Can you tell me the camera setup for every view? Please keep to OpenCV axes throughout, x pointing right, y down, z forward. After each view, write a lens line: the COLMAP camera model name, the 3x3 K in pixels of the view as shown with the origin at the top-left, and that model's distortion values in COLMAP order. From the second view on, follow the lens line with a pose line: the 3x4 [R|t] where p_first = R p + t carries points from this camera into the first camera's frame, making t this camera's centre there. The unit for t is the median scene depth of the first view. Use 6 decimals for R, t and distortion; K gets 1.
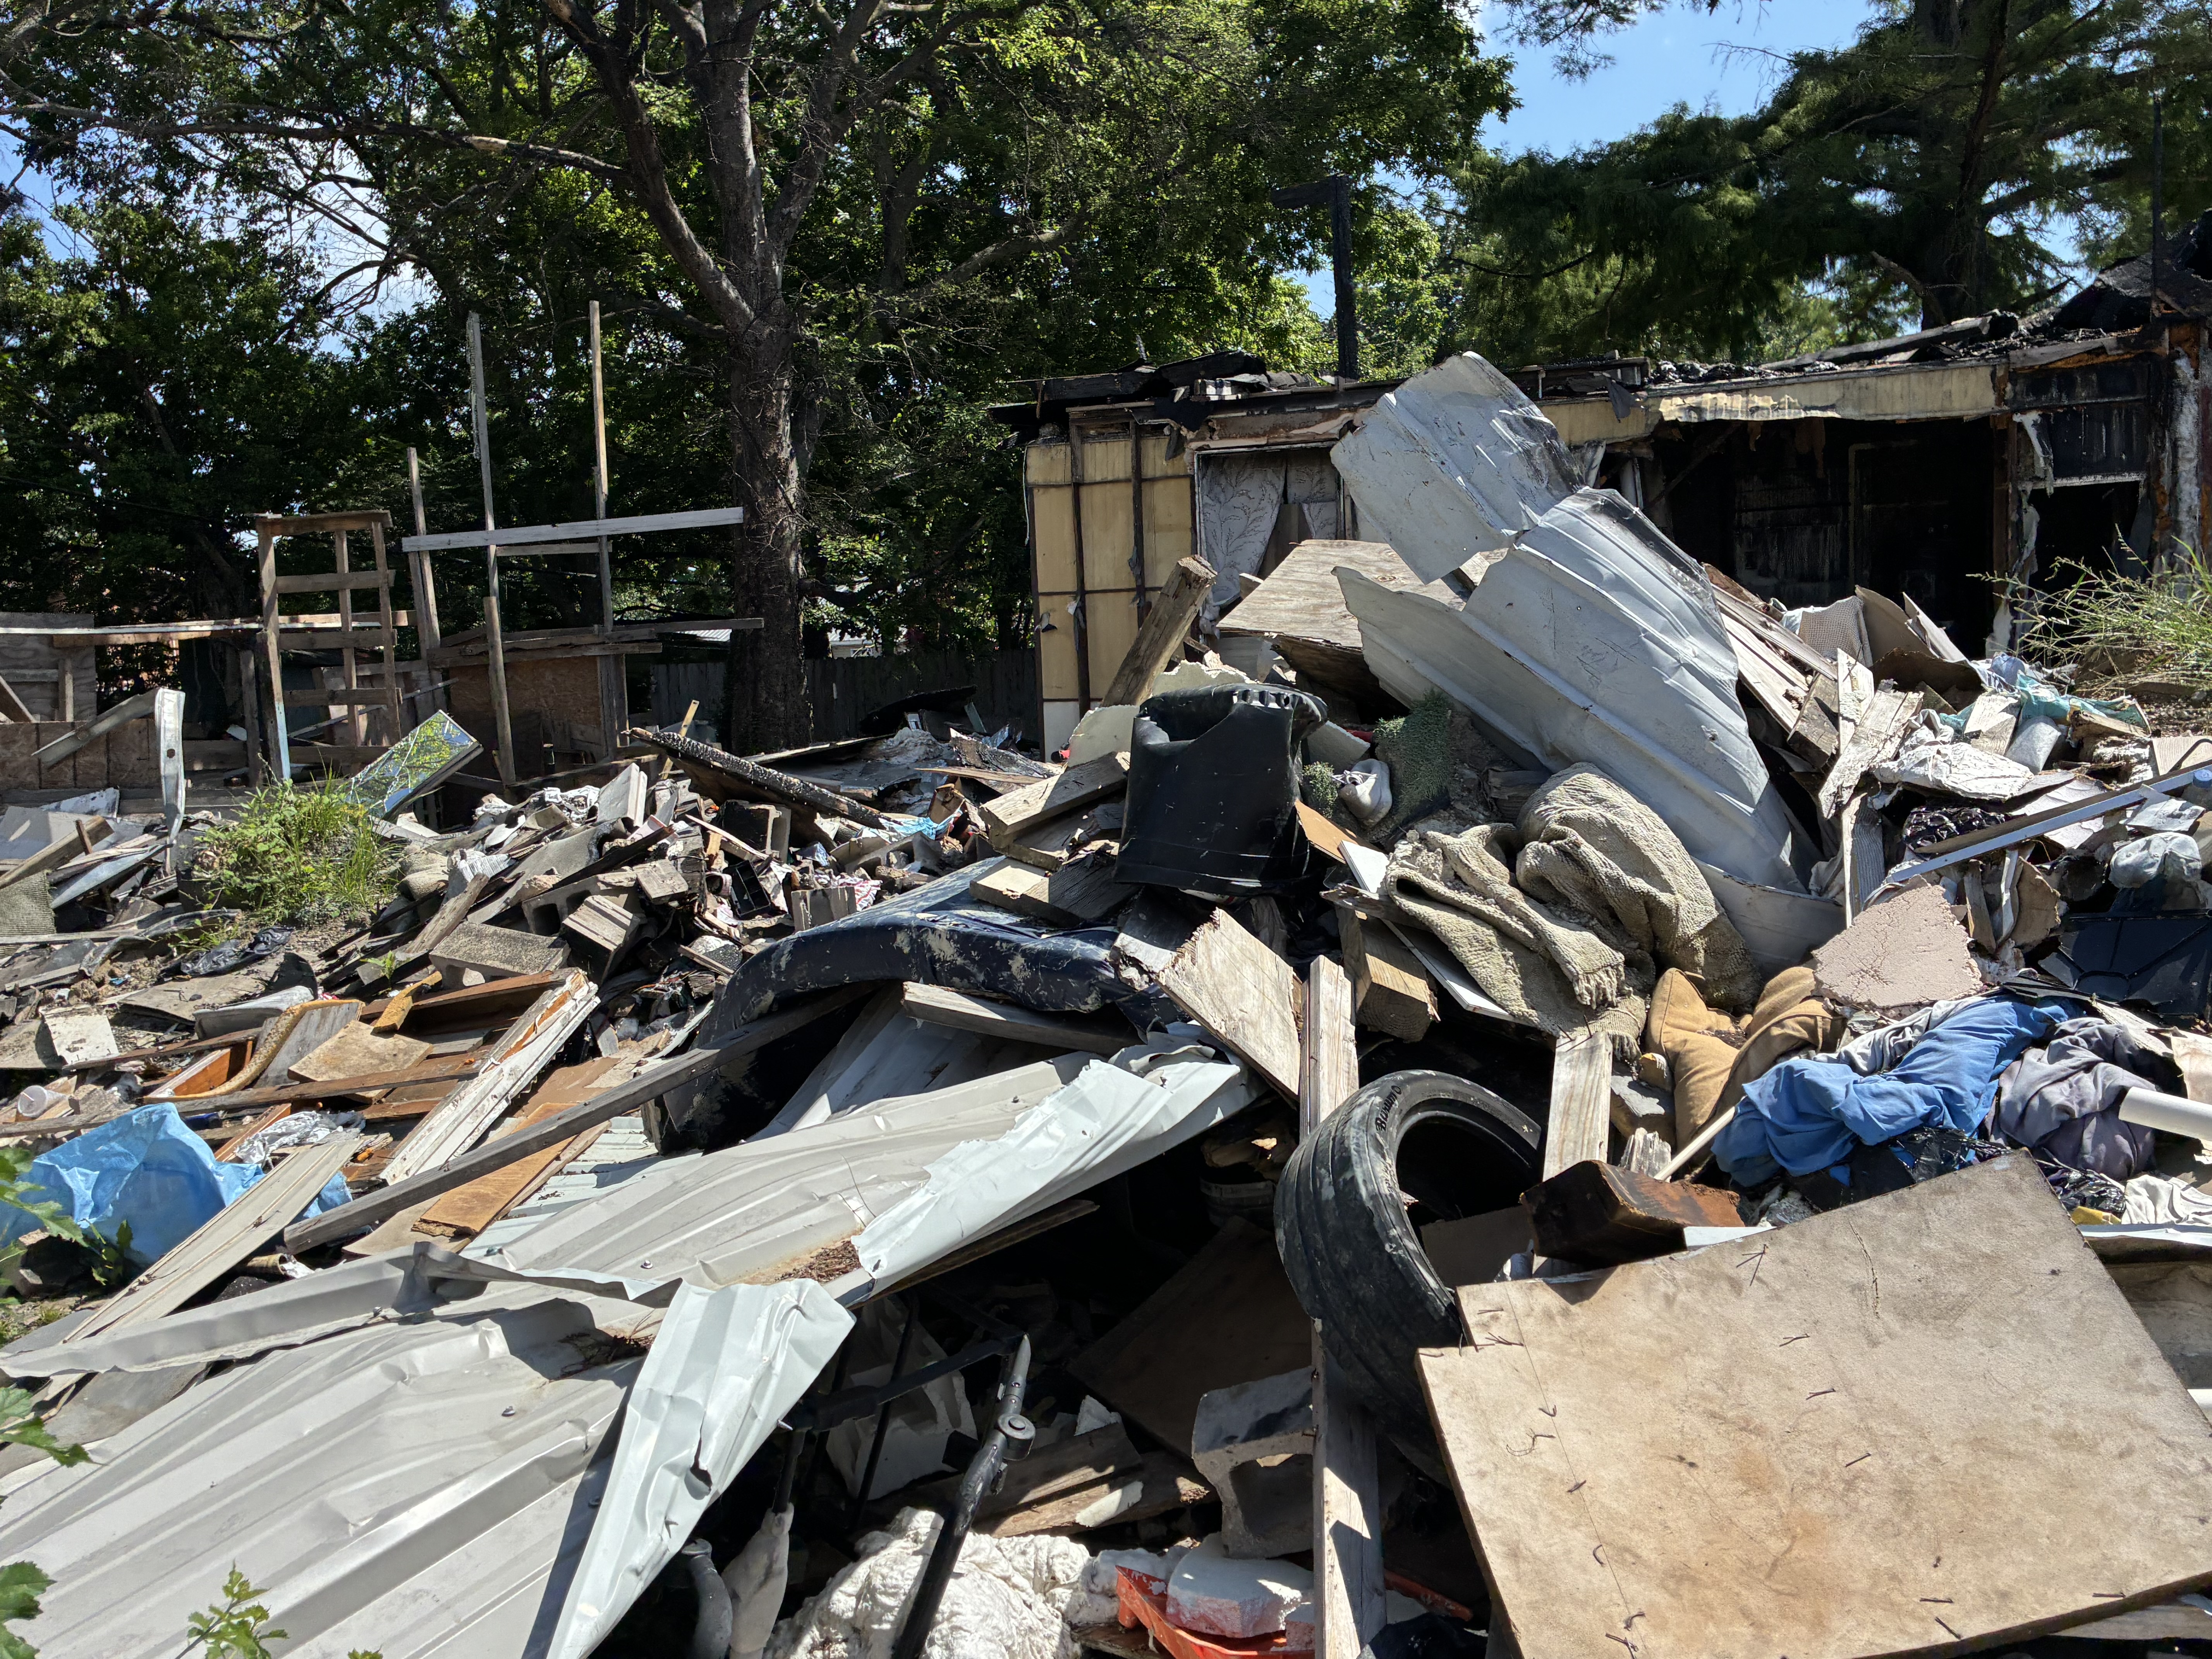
lens RADIAL K [[1854.4, 0, 1123.3], [0, 1854.4, 787.7], [0, 0, 1]] dist [0.016574, -0.008007]
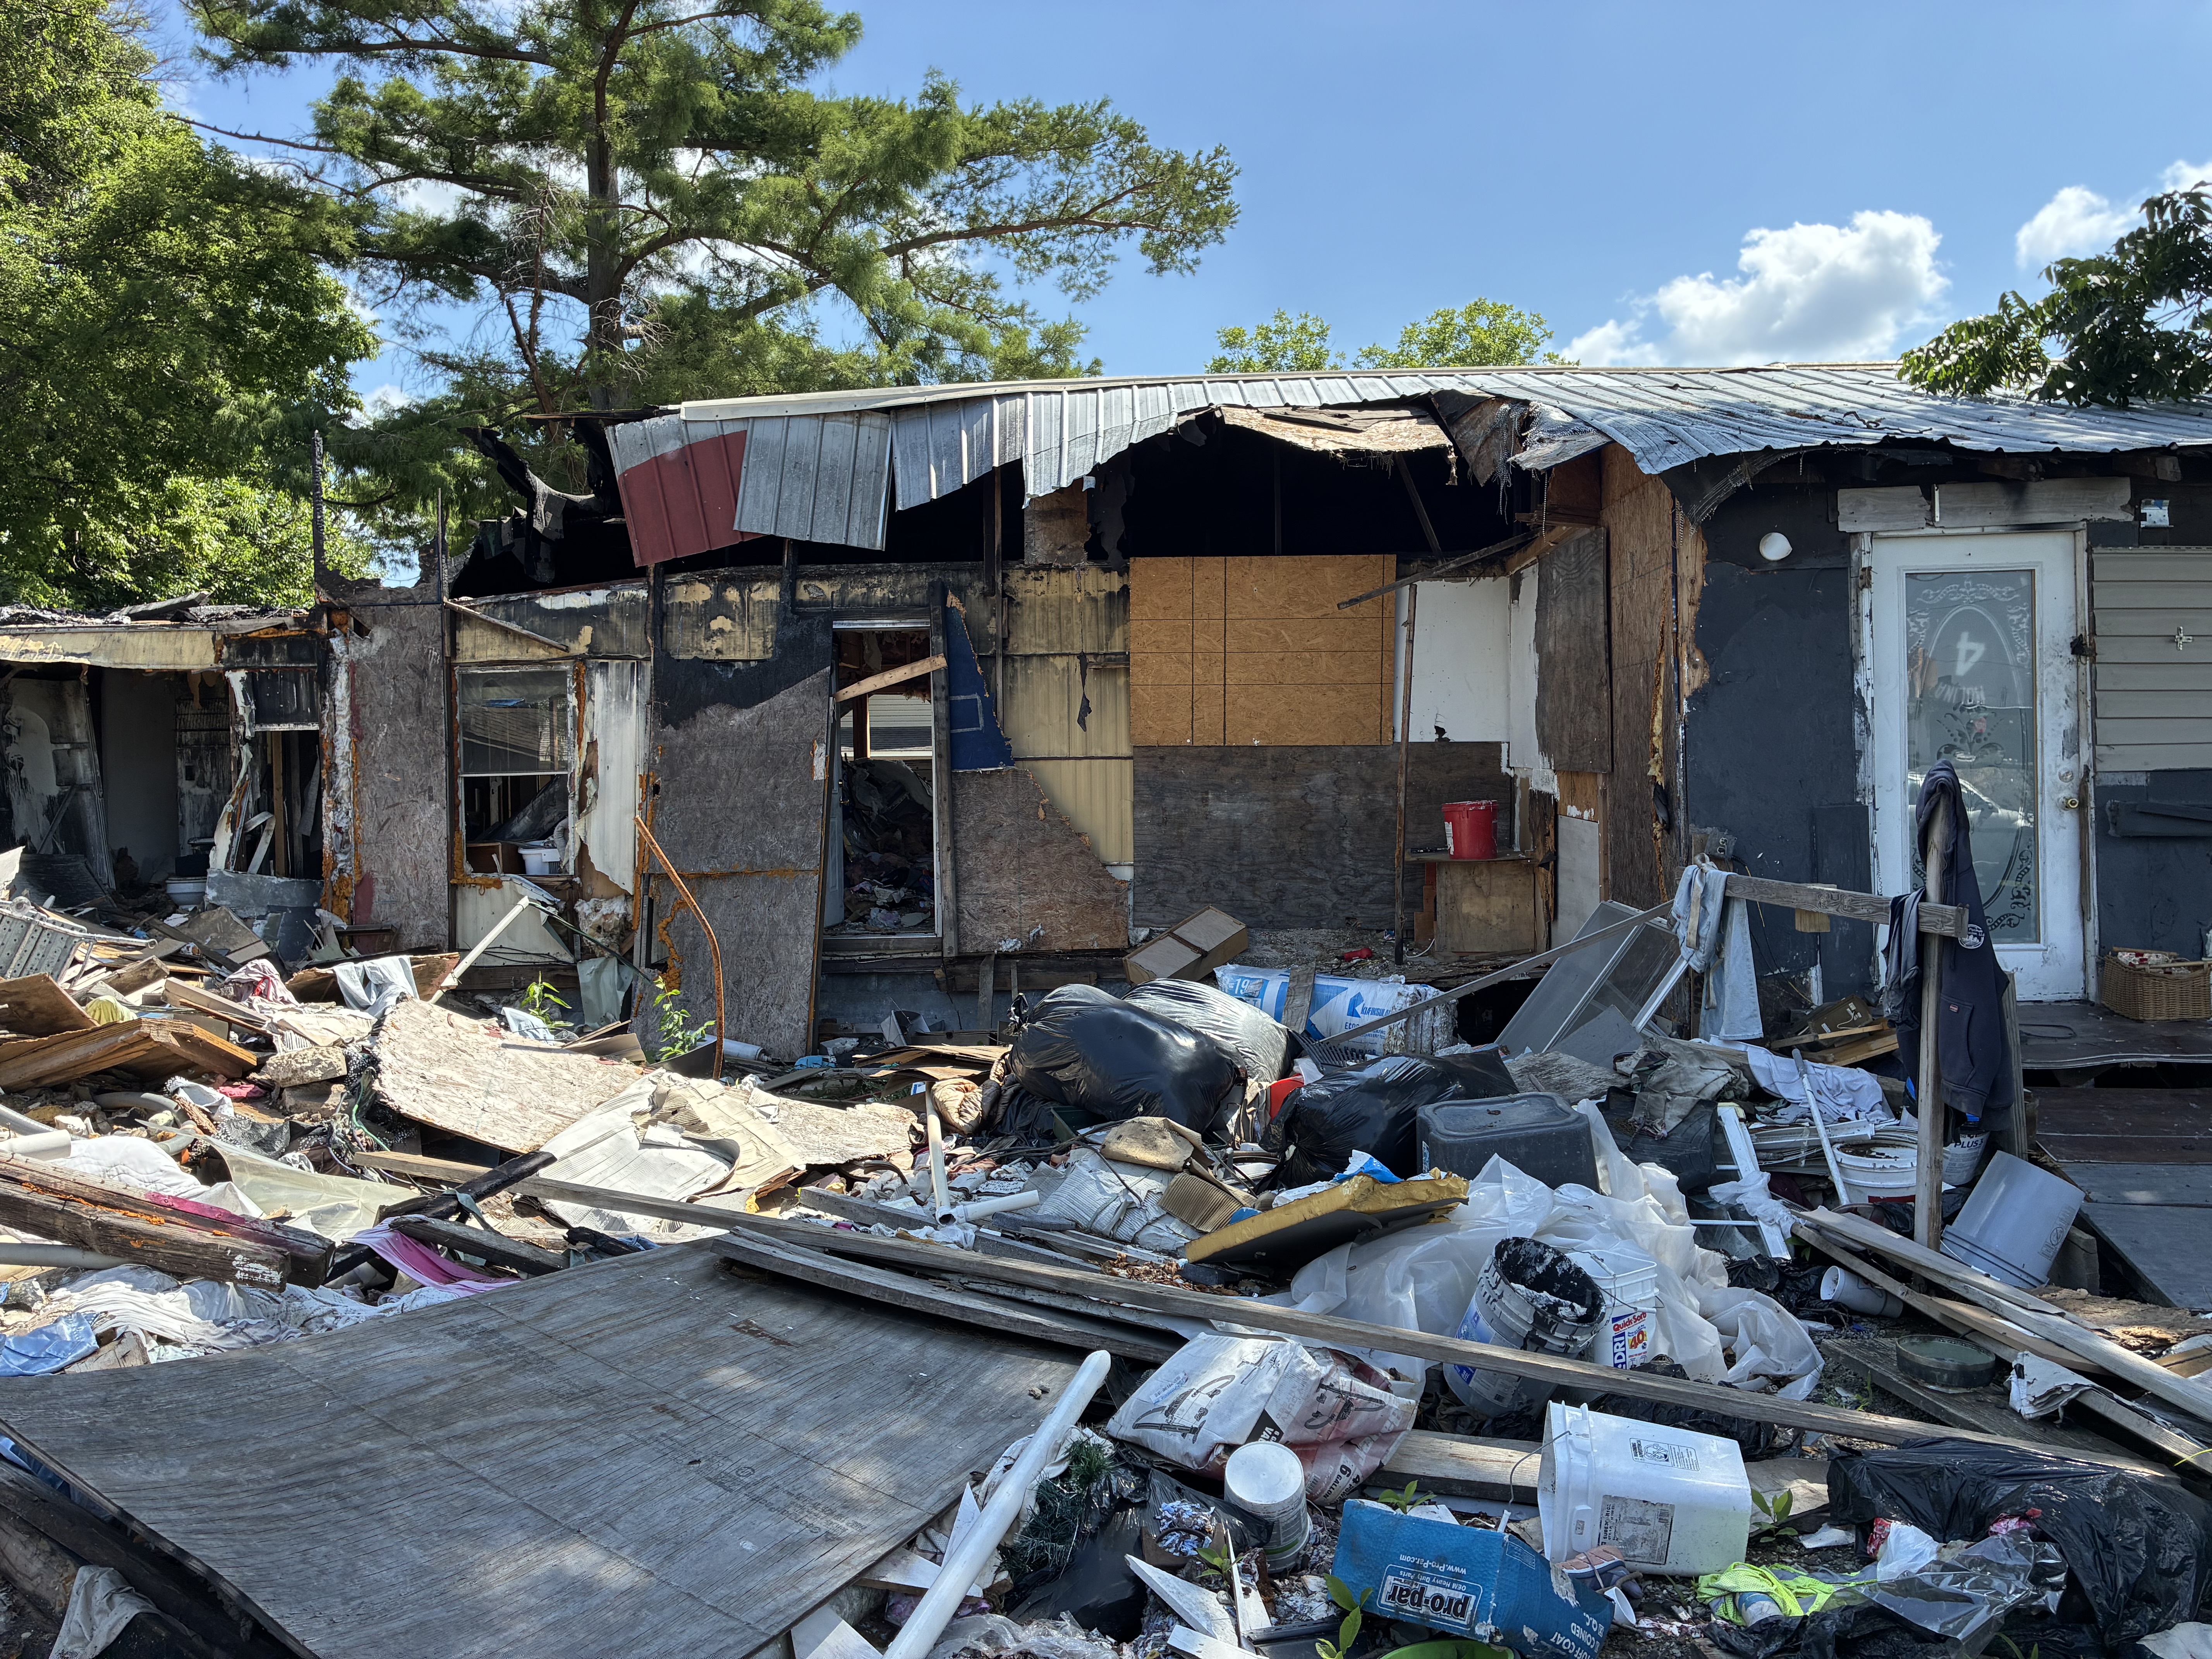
lens RADIAL K [[1662.0, 0, 1112.9], [0, 1662.0, 830.0], [0, 0, 1]] dist [0.053383, -0.073862]
pose [[0.930405, 0.024936, 0.365685, 0.584845], [-0.001127, 0.997873, -0.065177, -0.021369], [-0.366532, 0.060229, 0.928454, -0.234492]]
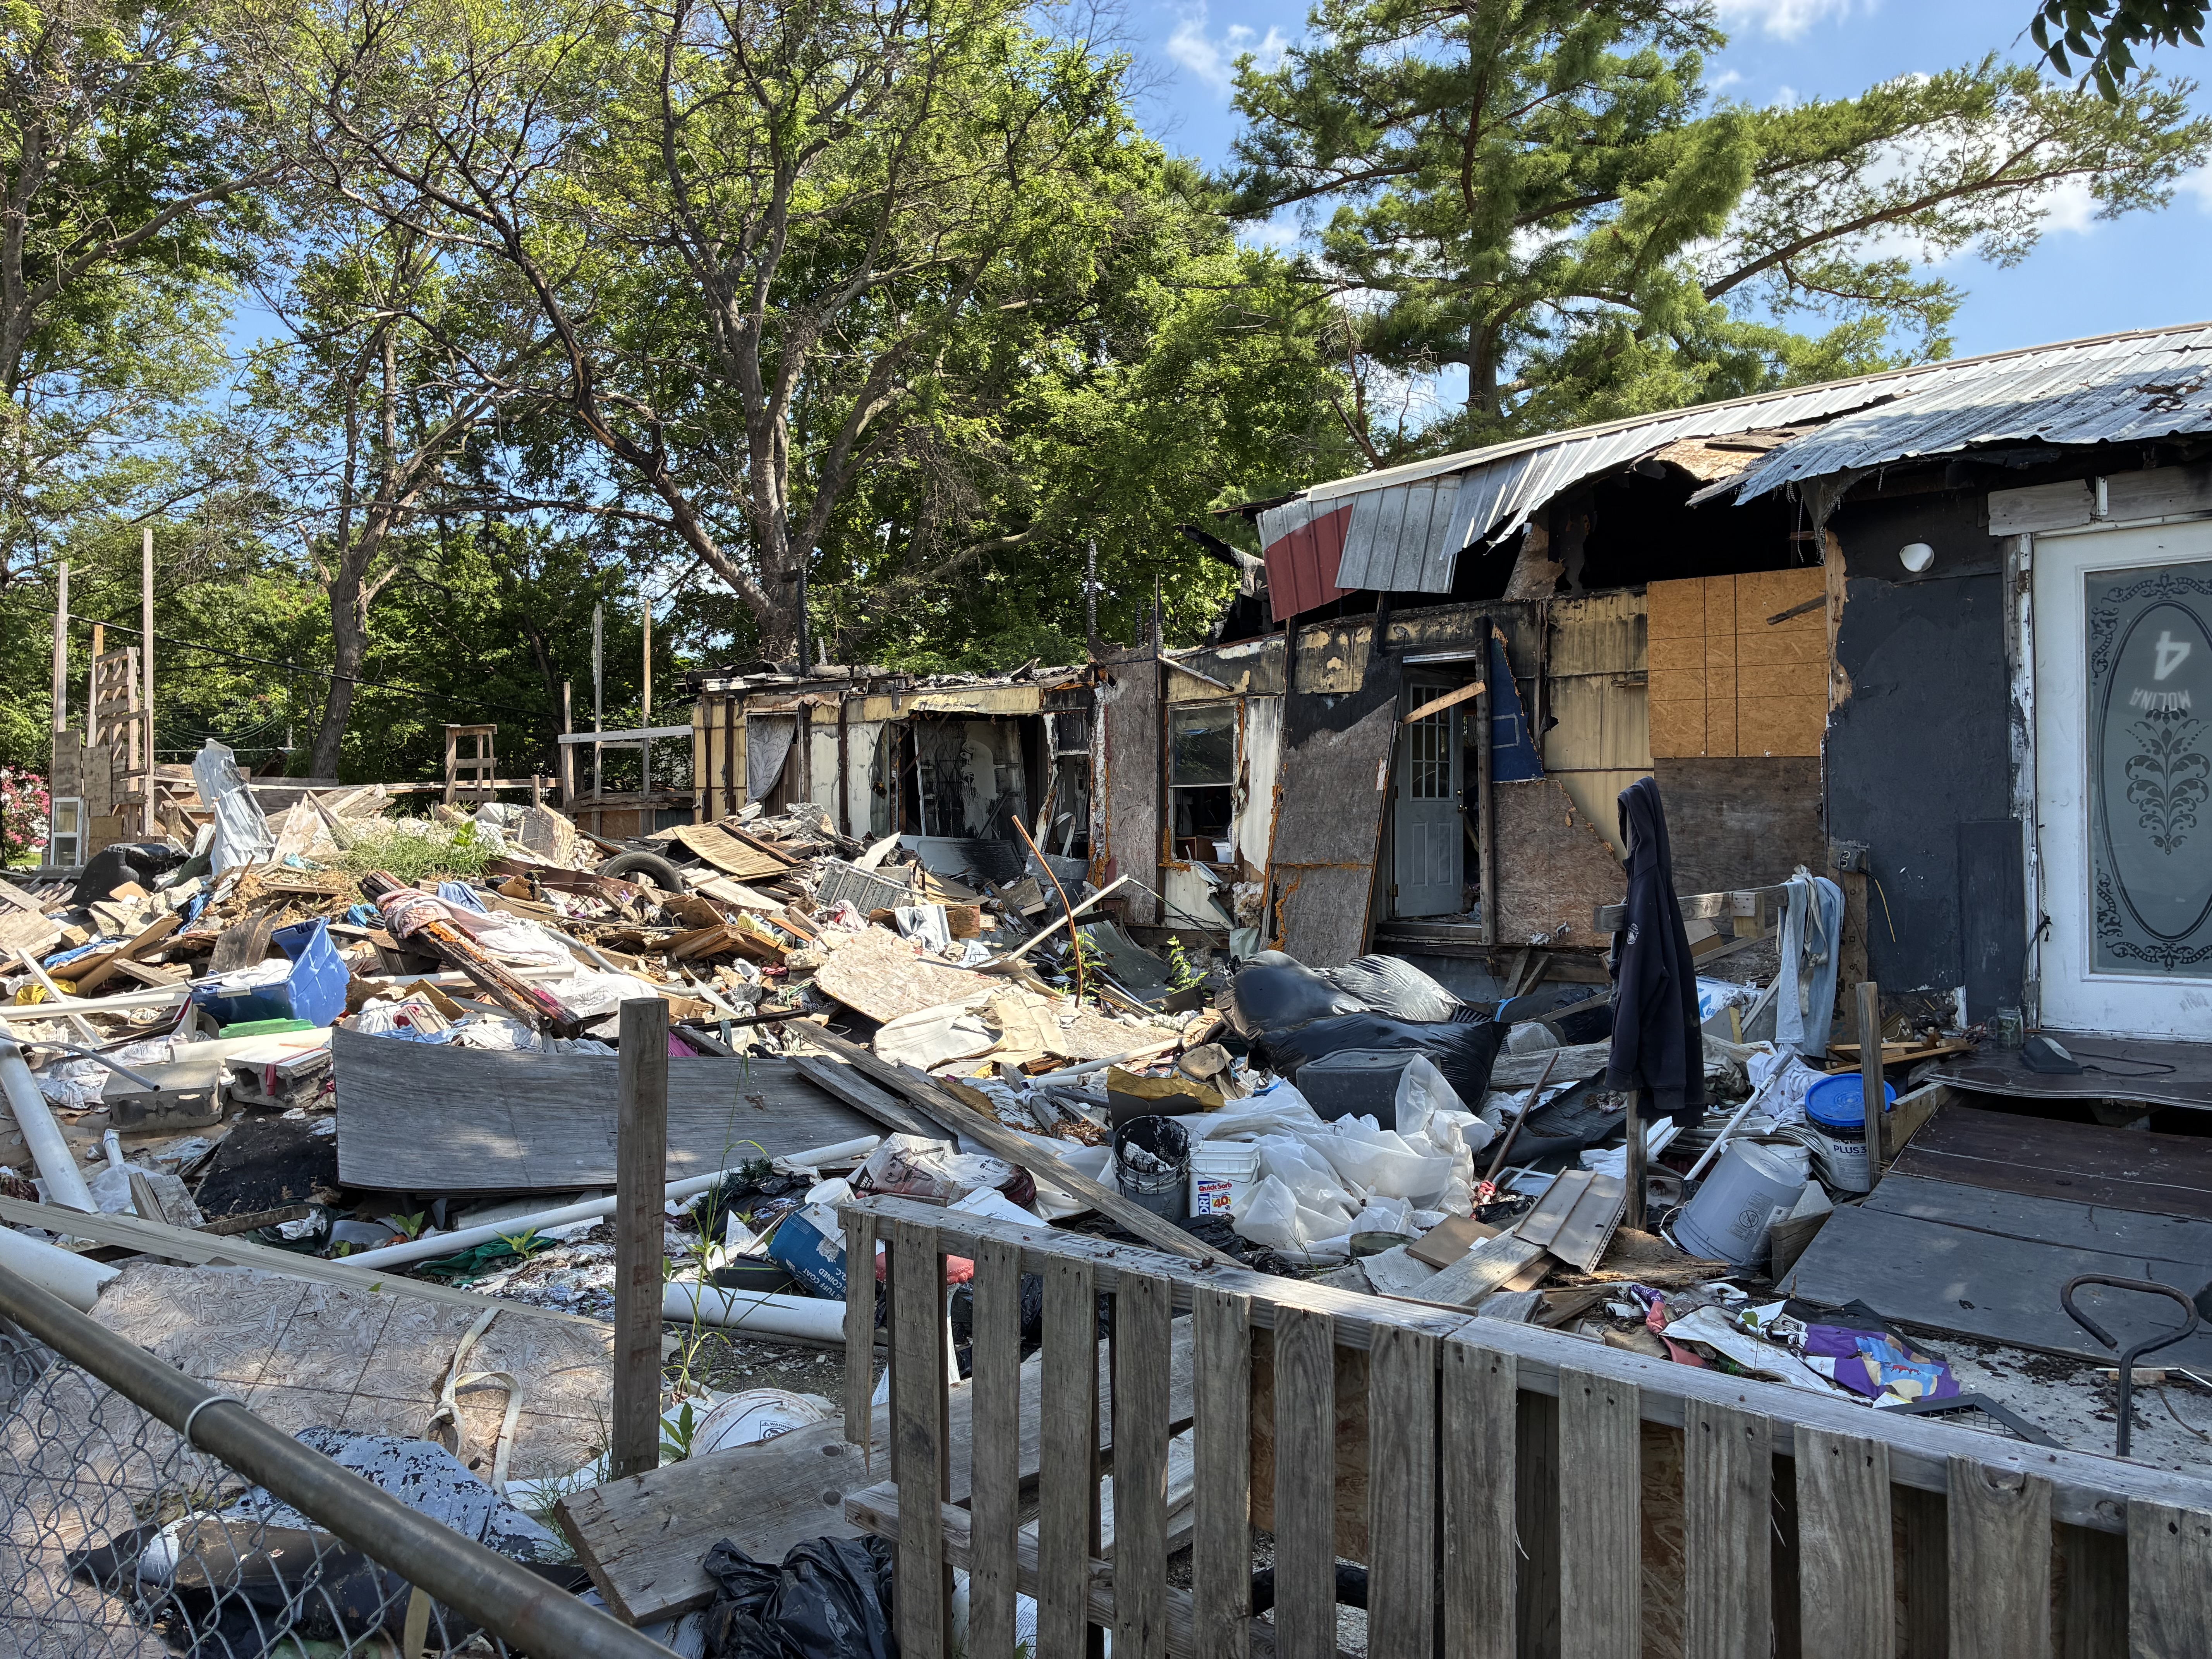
lens RADIAL K [[1662.0, 0, 1090.1], [0, 1662.0, 835.9], [0, 0, 1]] dist [0.053383, -0.073862]
pose [[0.940495, 0.046753, -0.336575, 0.995924], [-0.064296, 0.997082, -0.041162, -0.020617], [0.333669, 0.060353, 0.940756, -0.442684]]
